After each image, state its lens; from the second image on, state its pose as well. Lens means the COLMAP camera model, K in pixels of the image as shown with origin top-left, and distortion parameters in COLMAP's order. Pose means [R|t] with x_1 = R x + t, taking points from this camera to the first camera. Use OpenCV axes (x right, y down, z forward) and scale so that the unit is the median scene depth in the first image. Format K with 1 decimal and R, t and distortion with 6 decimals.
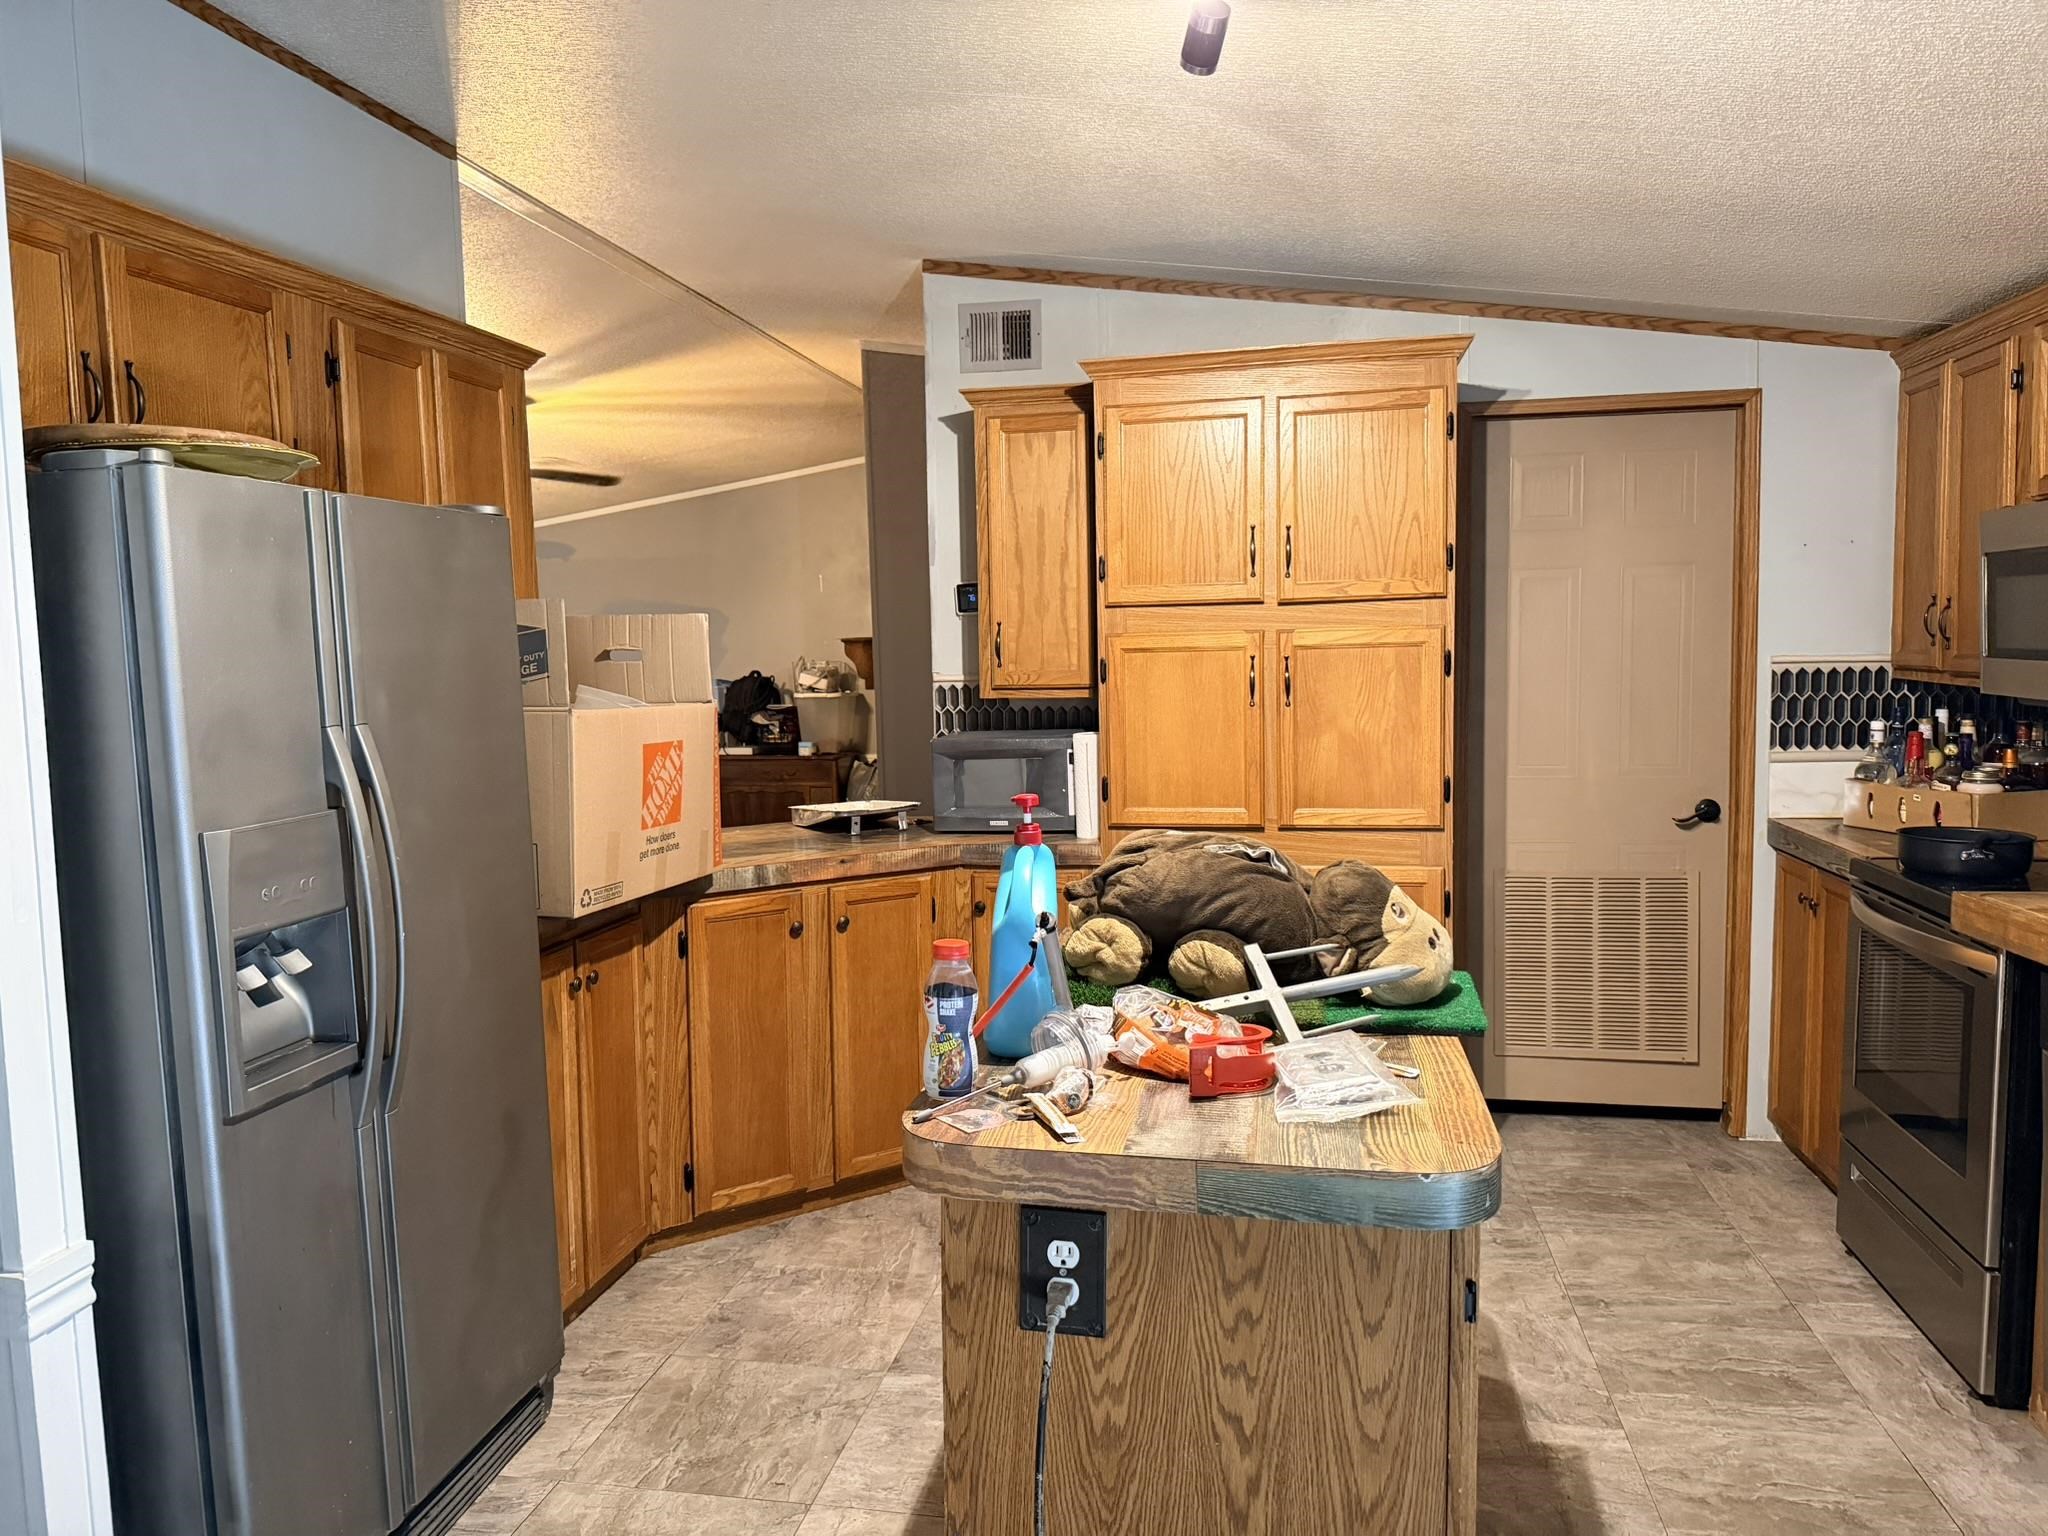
lens RADIAL K [[1416.6, 0, 1024.0], [0, 1416.6, 768.0], [0, 0, 1]] dist [0.071225, -0.085689]
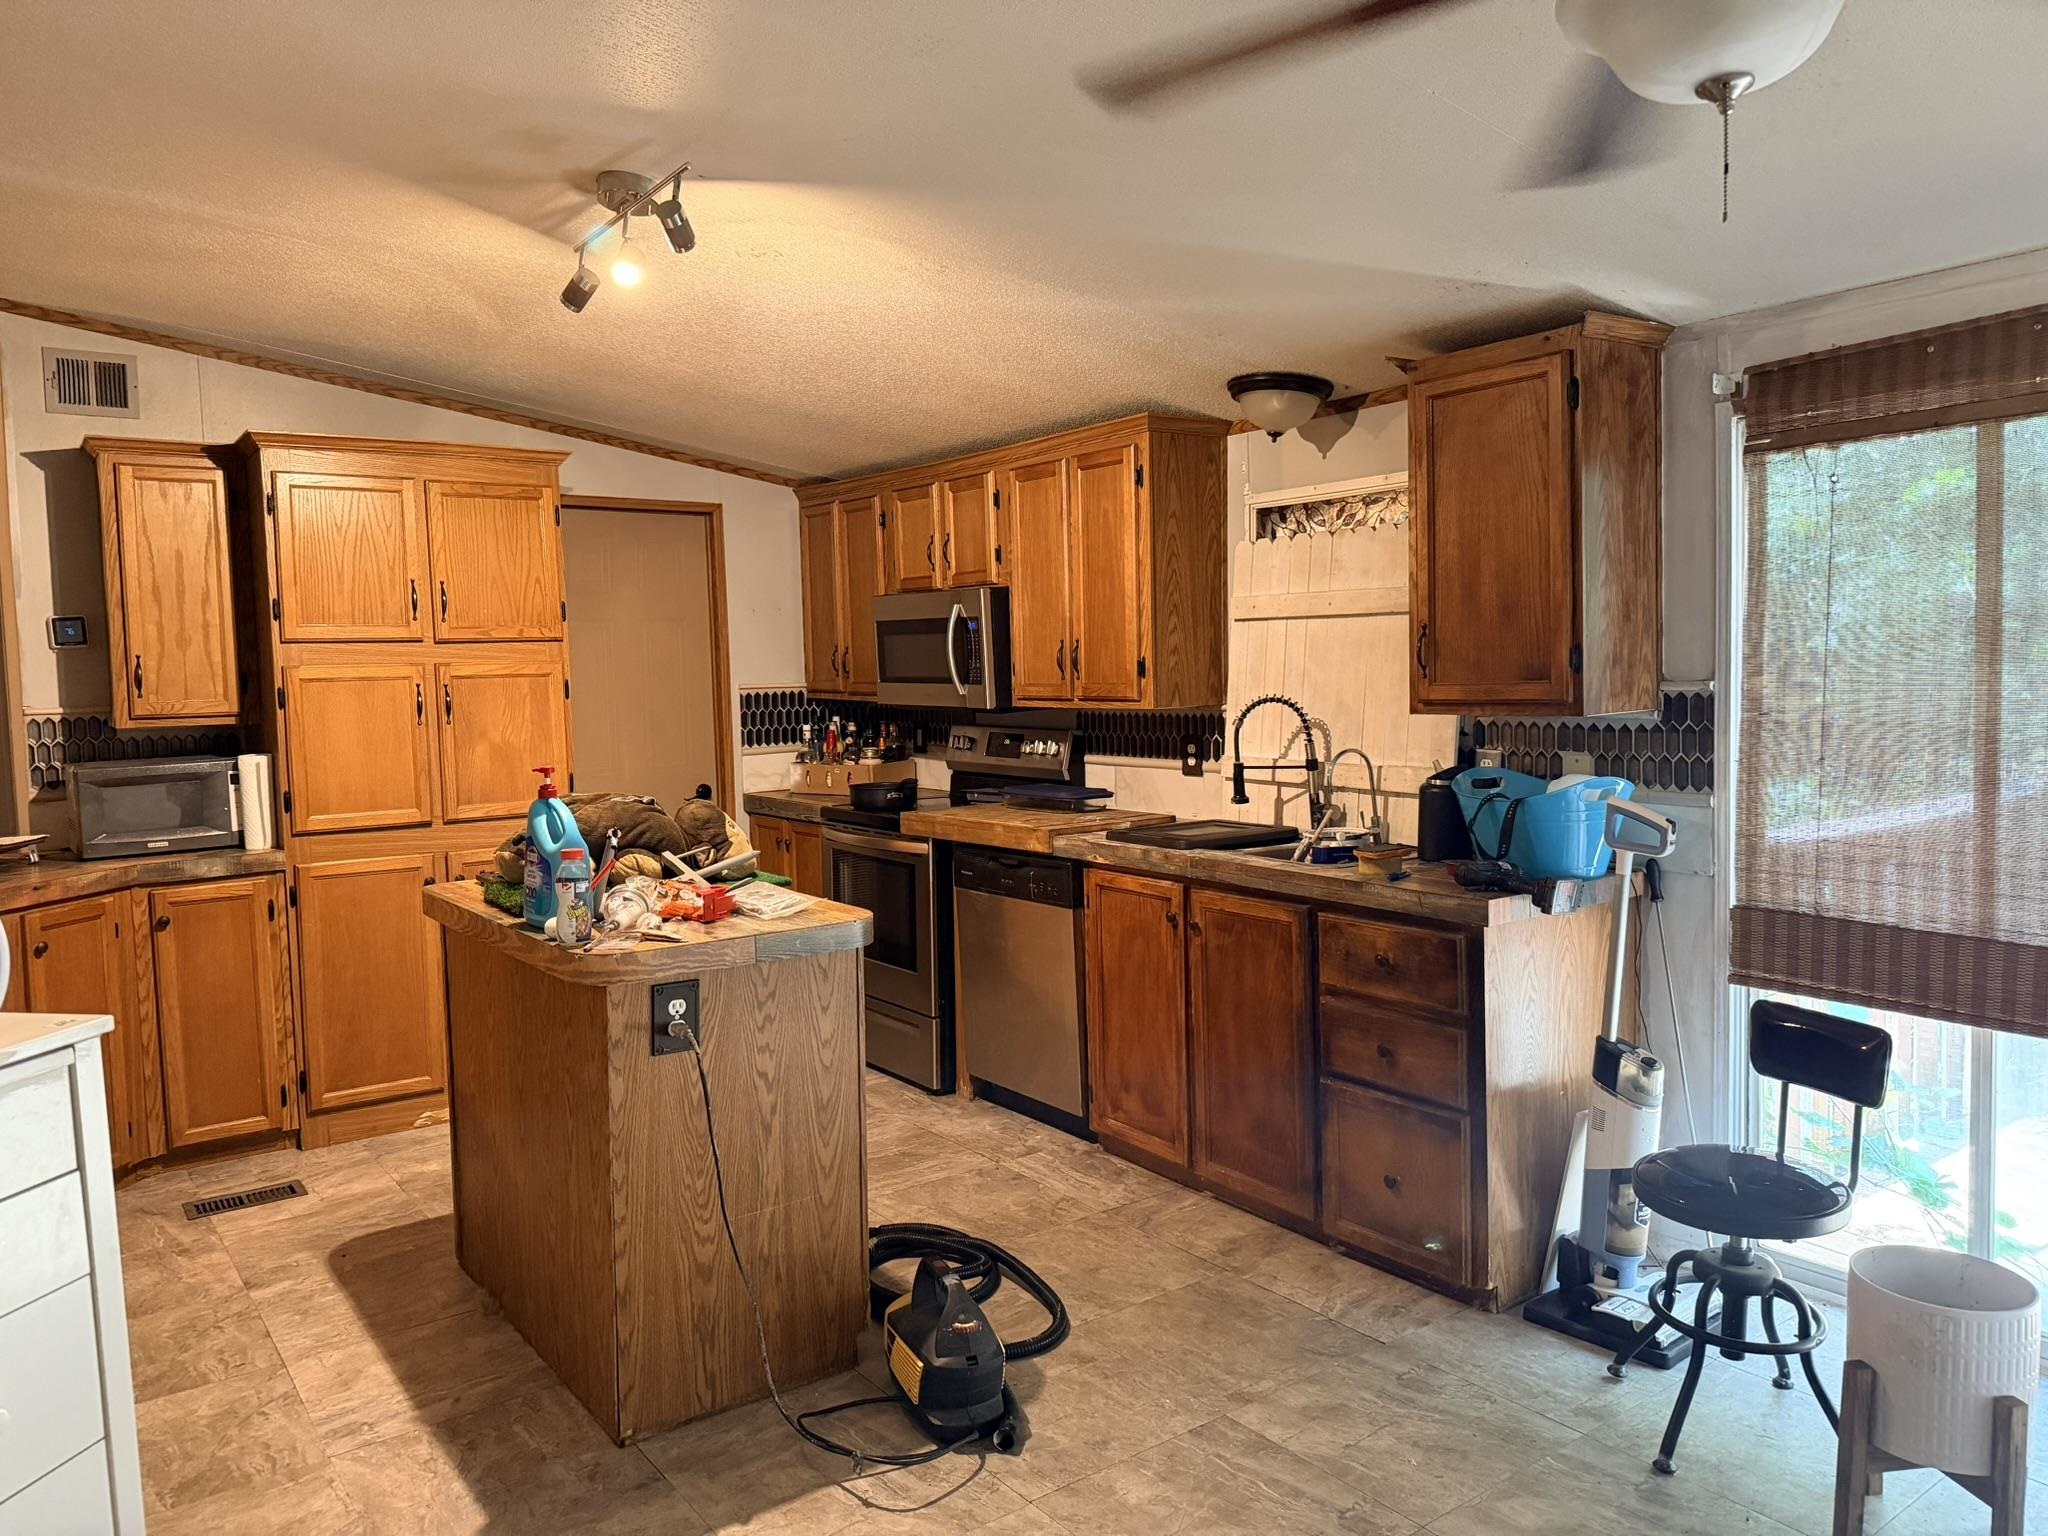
lens RADIAL K [[1416.6, 0, 1024.0], [0, 1416.6, 768.0], [0, 0, 1]] dist [0.071225, -0.085689]
pose [[0.673594, -0.051223, 0.737324, -0.401900], [0.071810, 0.997412, 0.003688, 0.026442], [-0.735605, 0.050463, 0.675529, -0.223650]]
